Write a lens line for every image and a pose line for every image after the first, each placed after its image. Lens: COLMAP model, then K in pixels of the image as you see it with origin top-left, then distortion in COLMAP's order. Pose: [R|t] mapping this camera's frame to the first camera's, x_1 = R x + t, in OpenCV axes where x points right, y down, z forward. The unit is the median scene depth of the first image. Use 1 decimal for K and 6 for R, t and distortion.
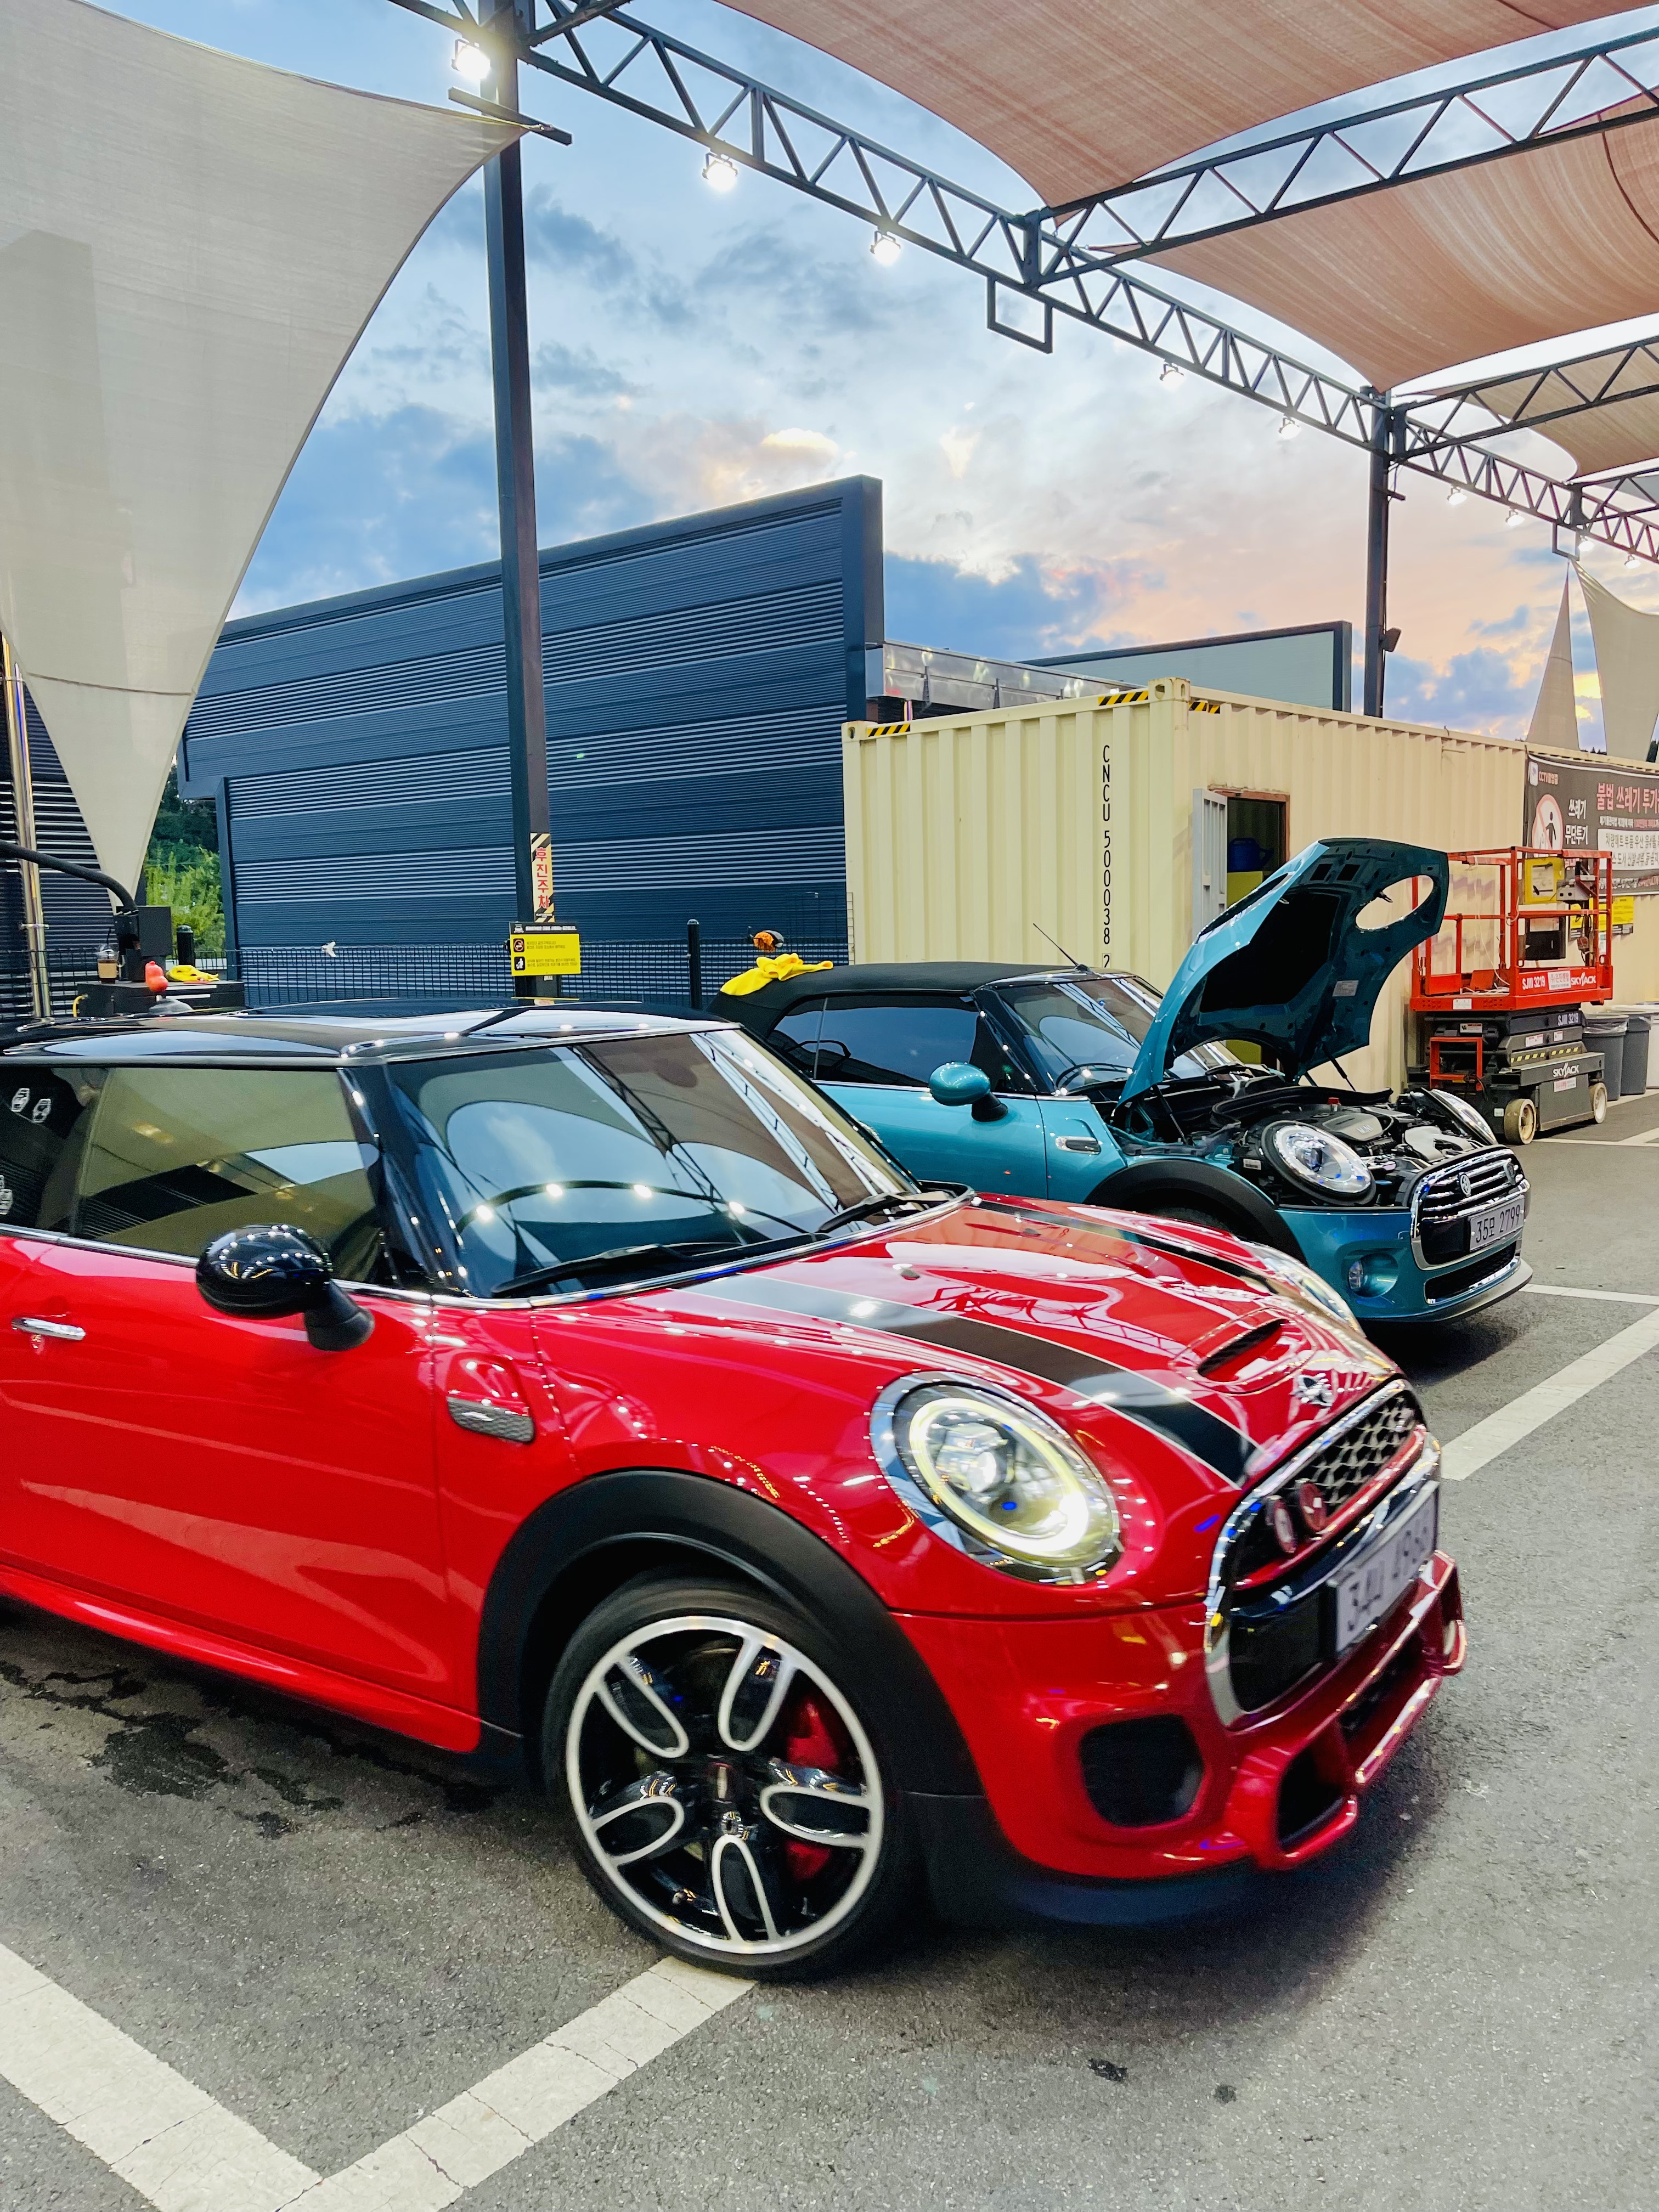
lens RADIAL K [[1782.5, 0, 828.7], [0, 1782.5, 1102.1], [0, 0, 1]] dist [0.041694, -0.004250]
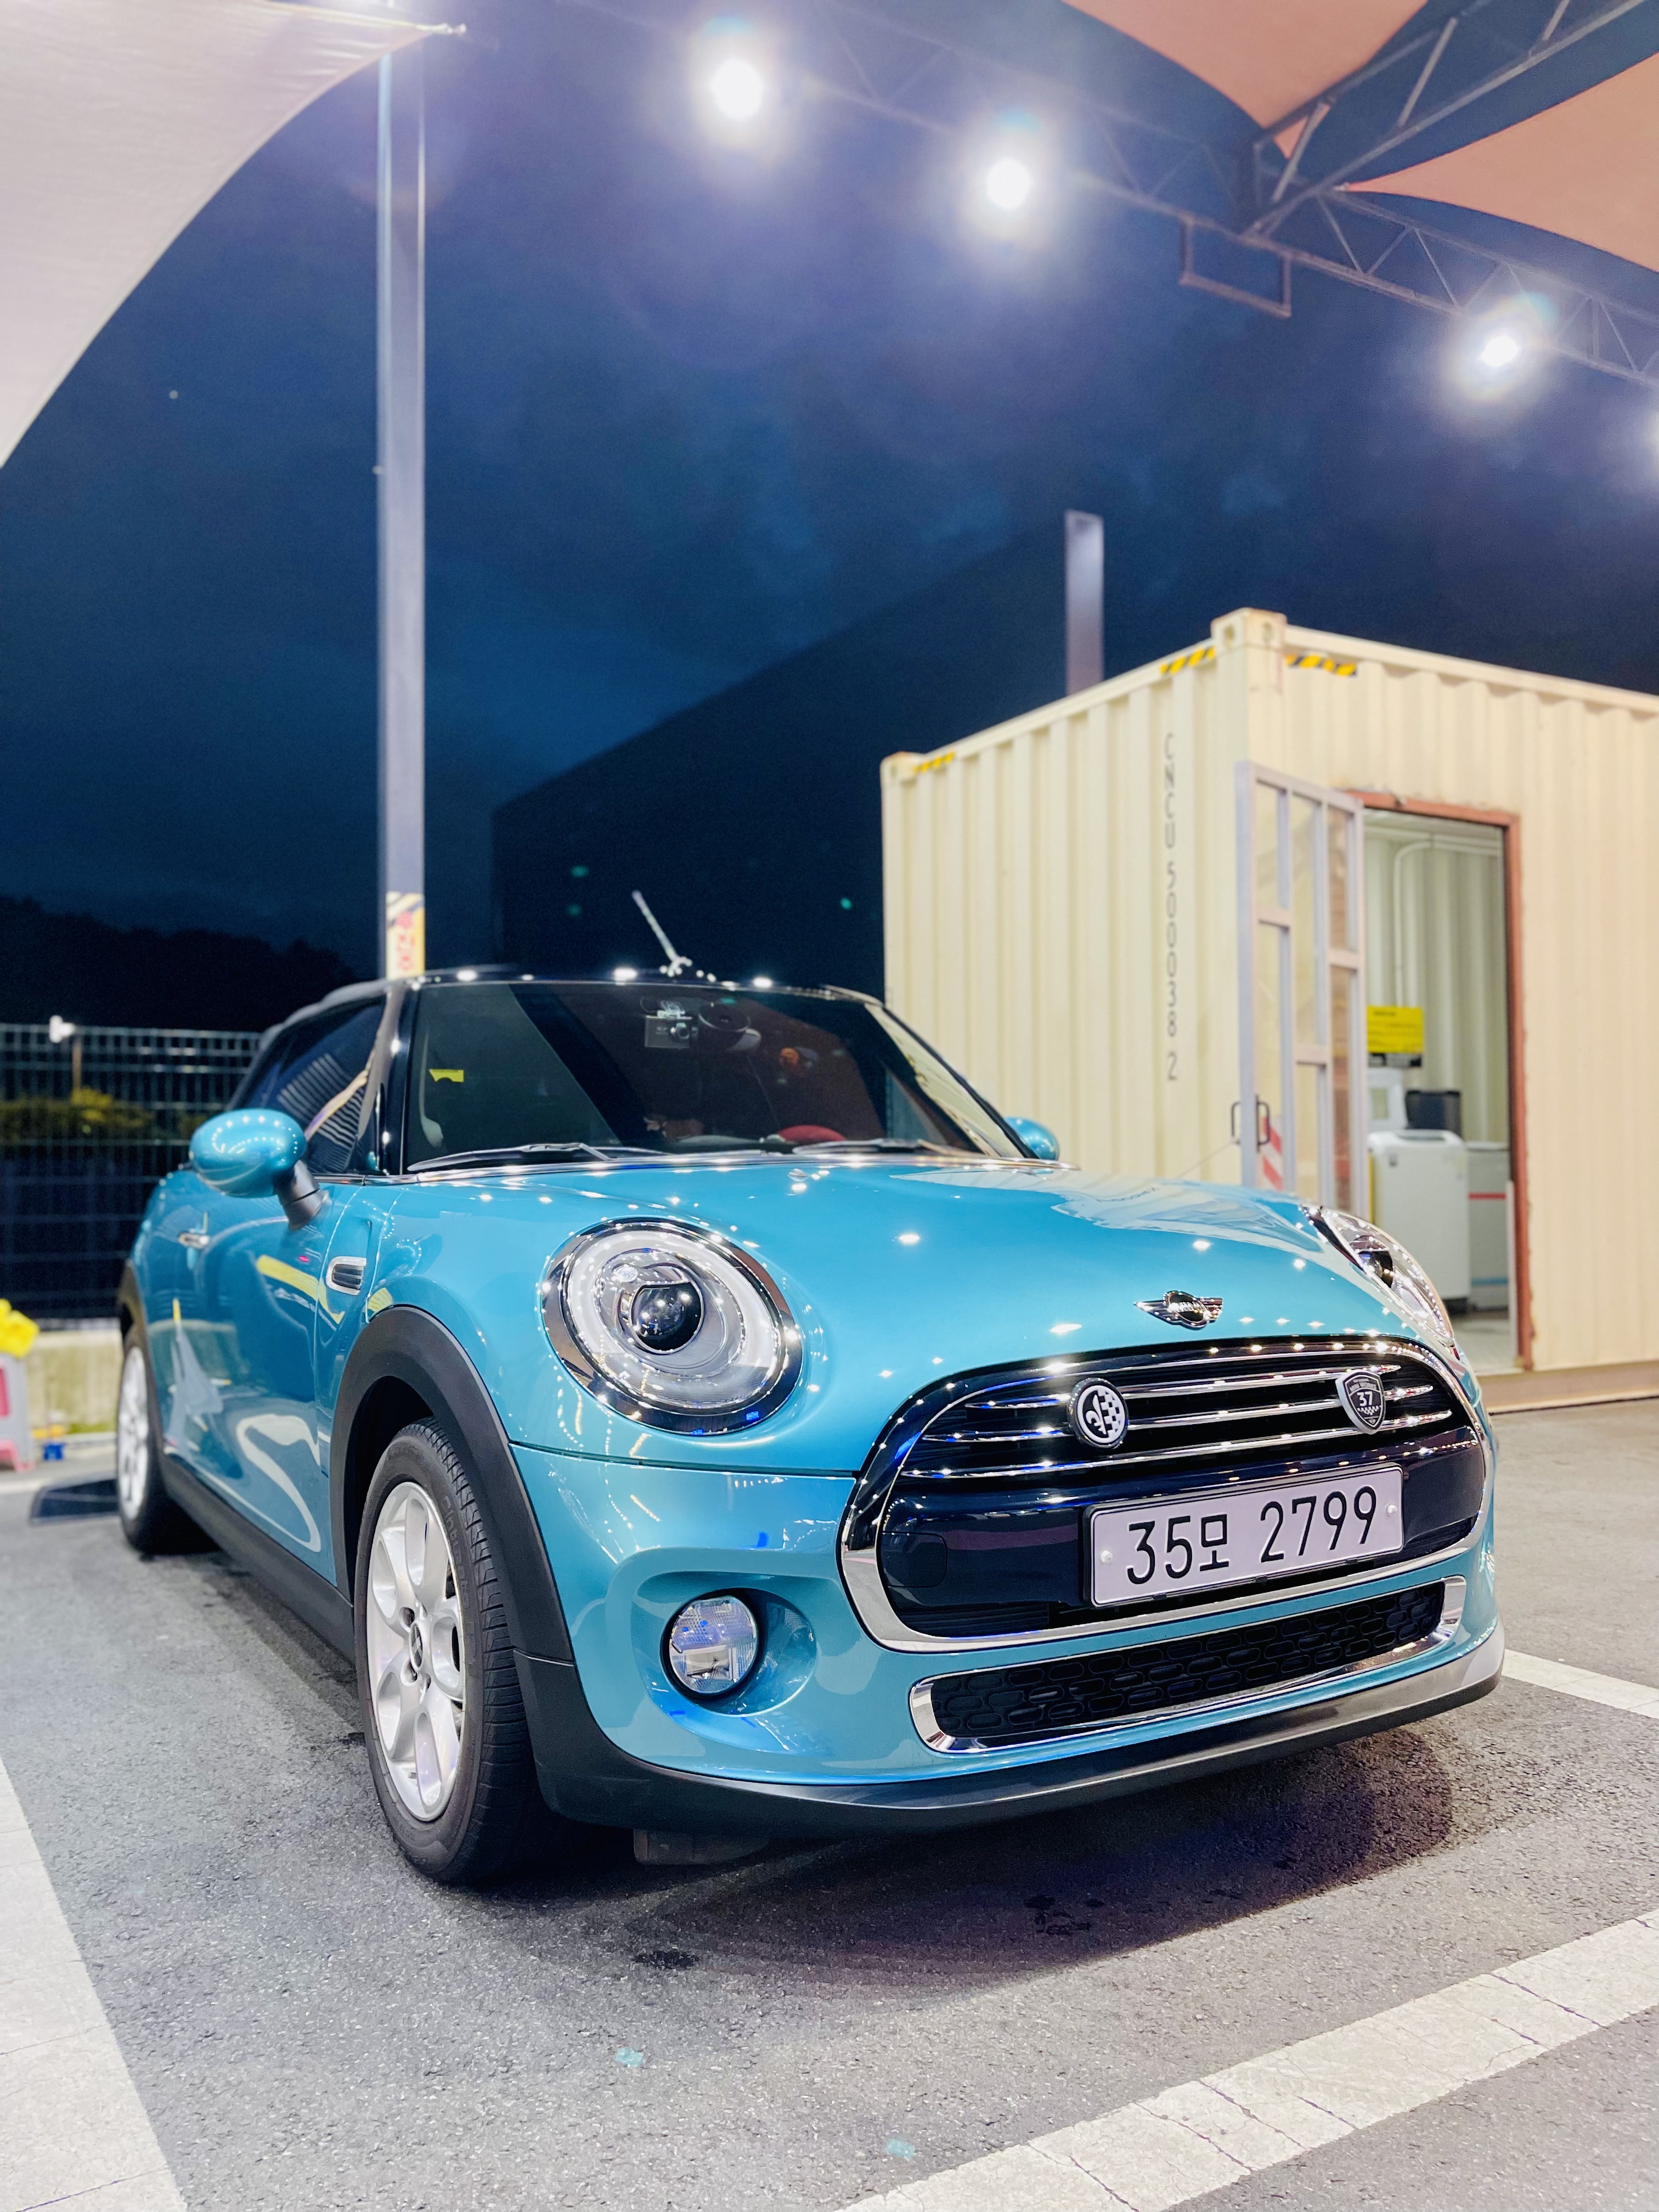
lens RADIAL K [[1717.2, 0, 836.1], [0, 1717.2, 1106.0], [0, 0, 1]] dist [0.039276, -0.036616]
pose [[0.942648, 0.004267, -0.333761, 0.238916], [-0.046872, 0.991702, -0.119706, 0.015559], [0.330481, 0.128485, 0.935026, 0.369077]]
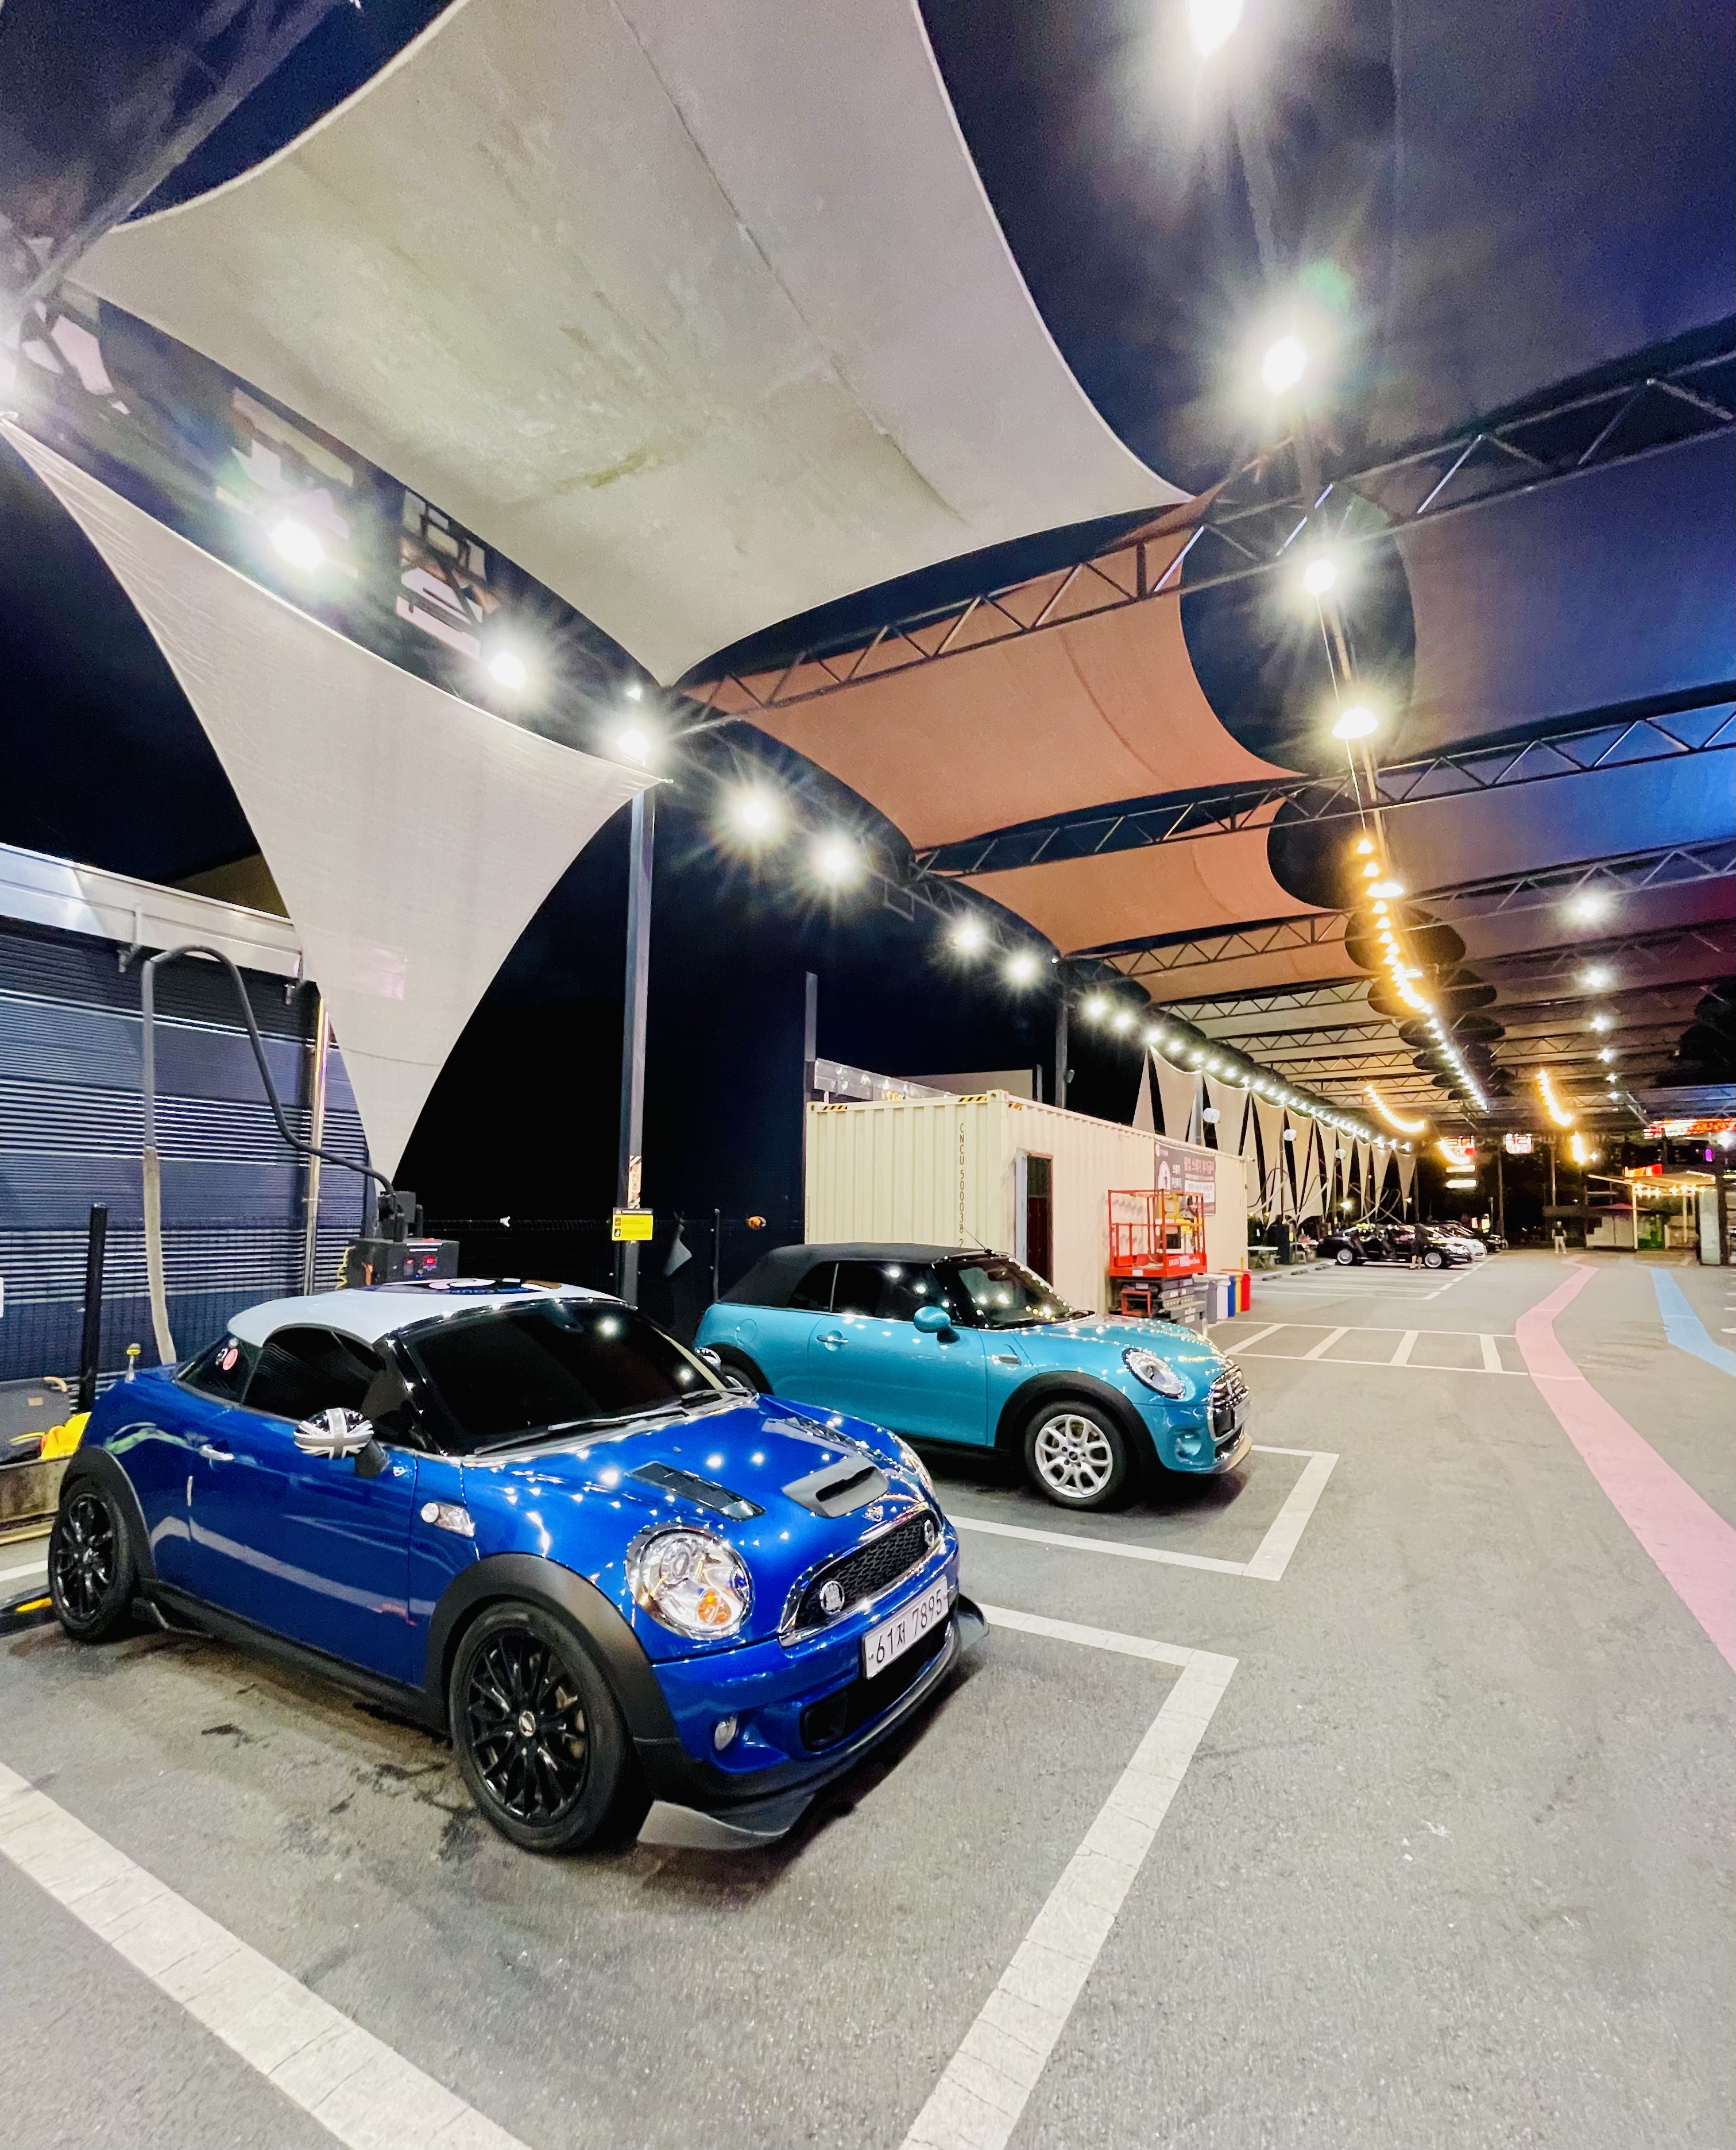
lens RADIAL K [[971.3, 0, 866.6], [0, 971.3, 1131.7], [0, 0, 1]] dist [-0.002248, 0.000014]
pose [[0.987024, 0.052156, 0.151866, -0.083134], [-0.024123, 0.983209, -0.180880, -0.011188], [-0.158750, 0.174869, 0.971709, 0.061387]]
